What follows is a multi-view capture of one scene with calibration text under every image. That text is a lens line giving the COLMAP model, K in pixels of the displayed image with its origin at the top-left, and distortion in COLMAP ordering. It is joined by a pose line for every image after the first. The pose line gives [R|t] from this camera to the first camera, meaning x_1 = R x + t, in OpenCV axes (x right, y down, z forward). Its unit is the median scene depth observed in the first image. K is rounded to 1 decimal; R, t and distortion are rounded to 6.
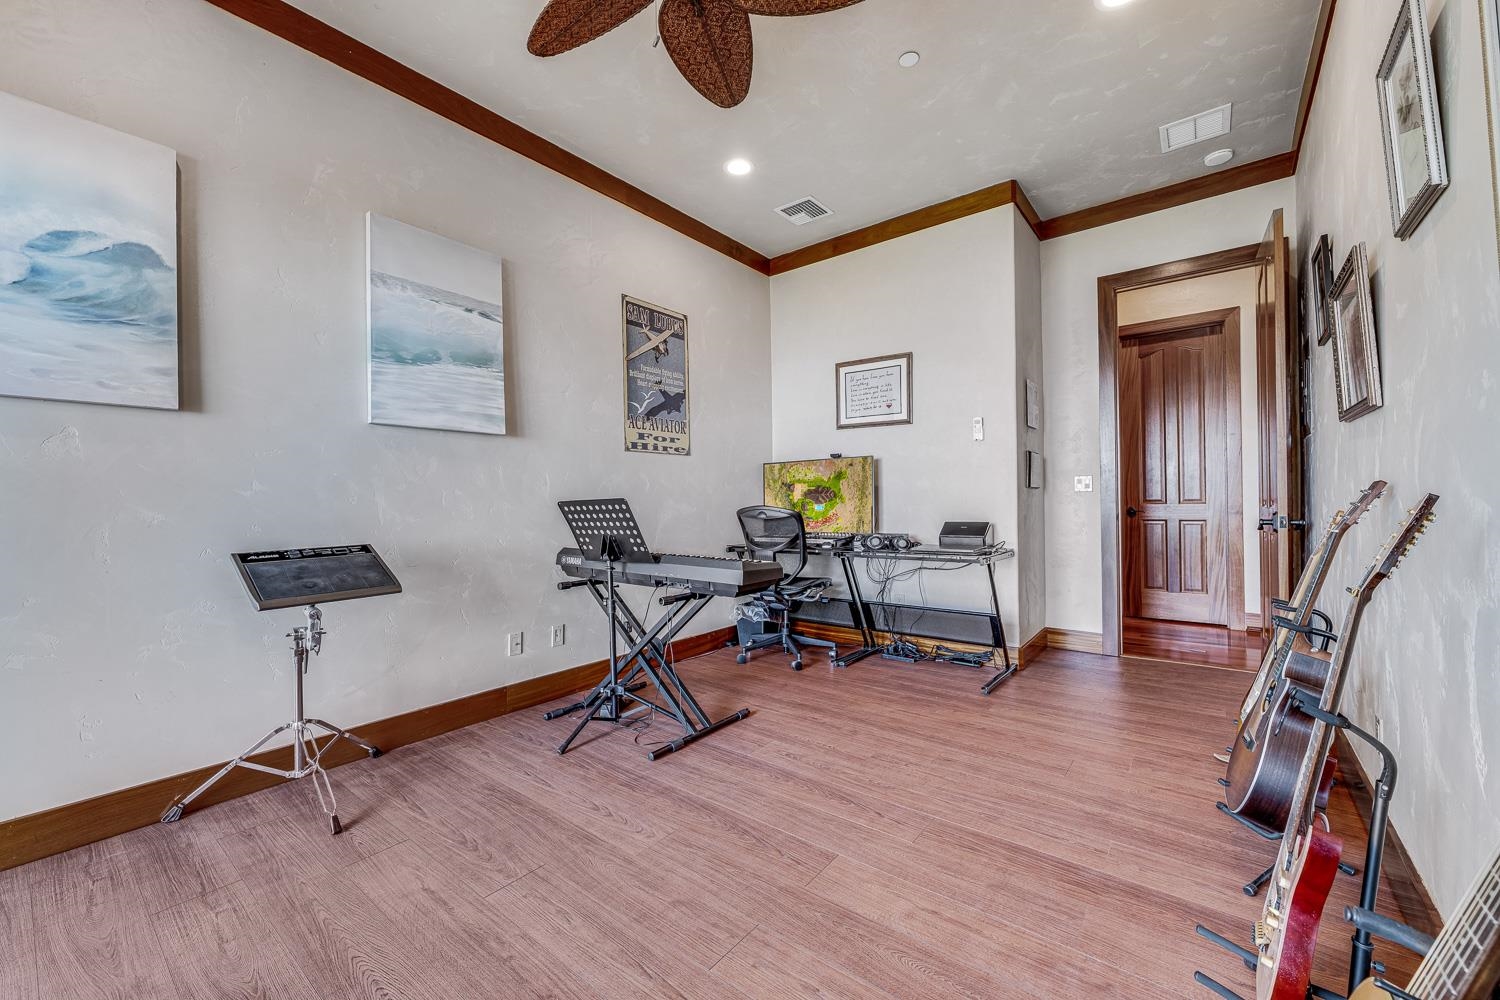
lens RADIAL K [[594.4, 0, 743.4], [0, 594.4, 500.5], [0, 0, 1]] dist [-0.001313, -0.000072]
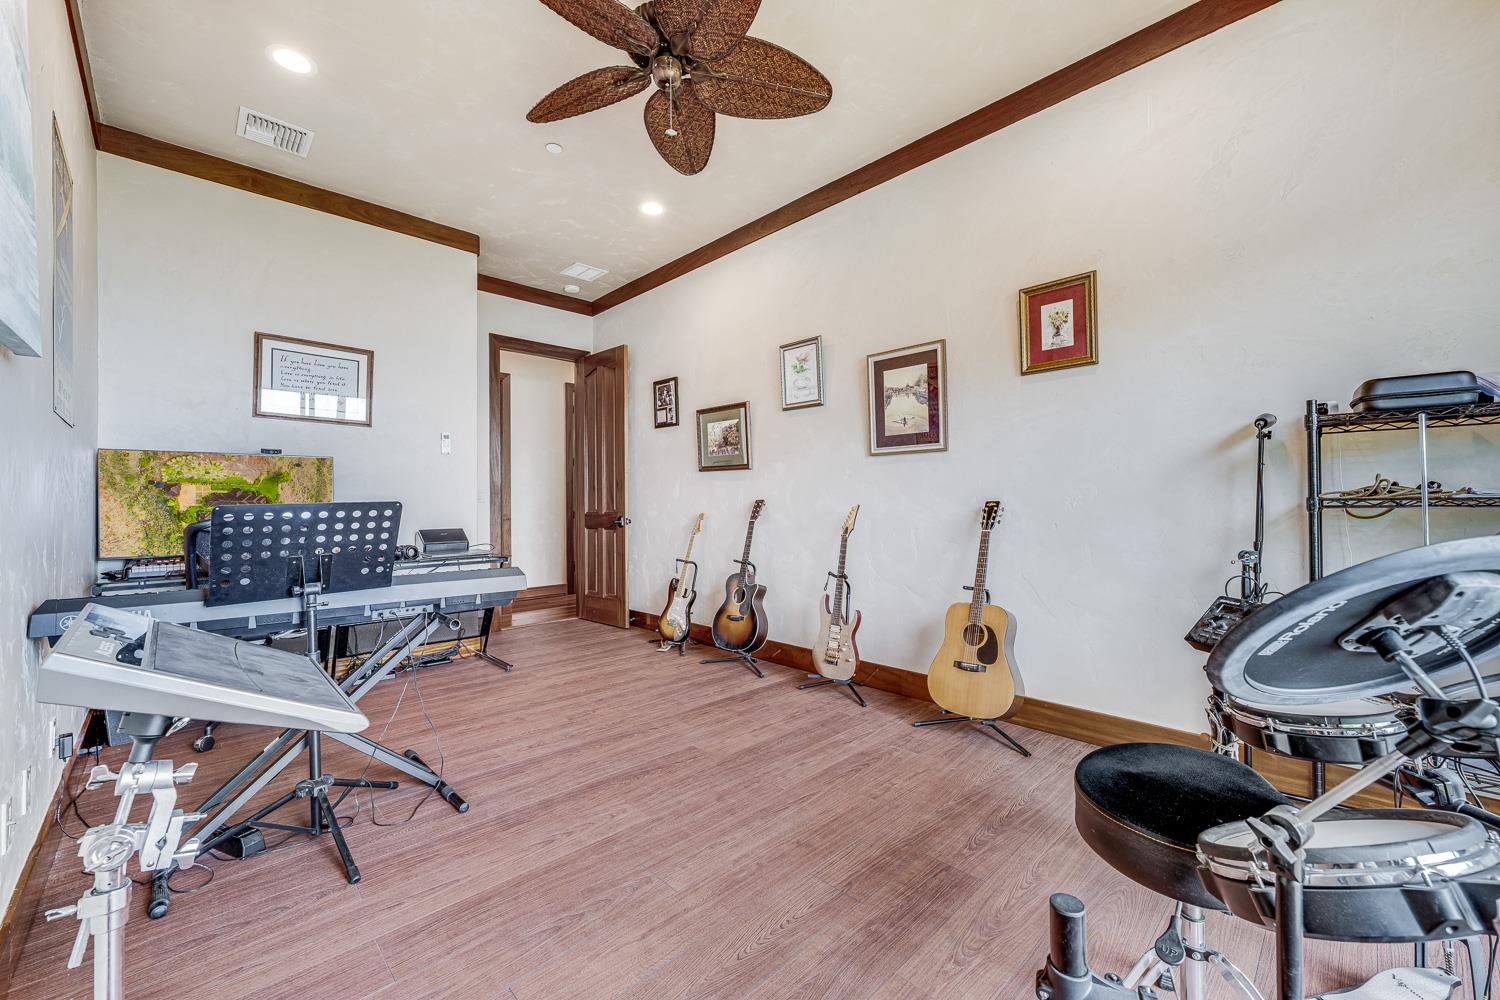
lens RADIAL K [[594.4, 0, 749.3], [0, 594.4, 500.6], [0, 0, 1]] dist [-0.001313, -0.000072]
pose [[0.125073, 0.019282, 0.991960, -0.771925], [0.003207, 0.999798, -0.019838, 0.009735], [-0.992142, 0.005662, 0.124986, 0.397297]]
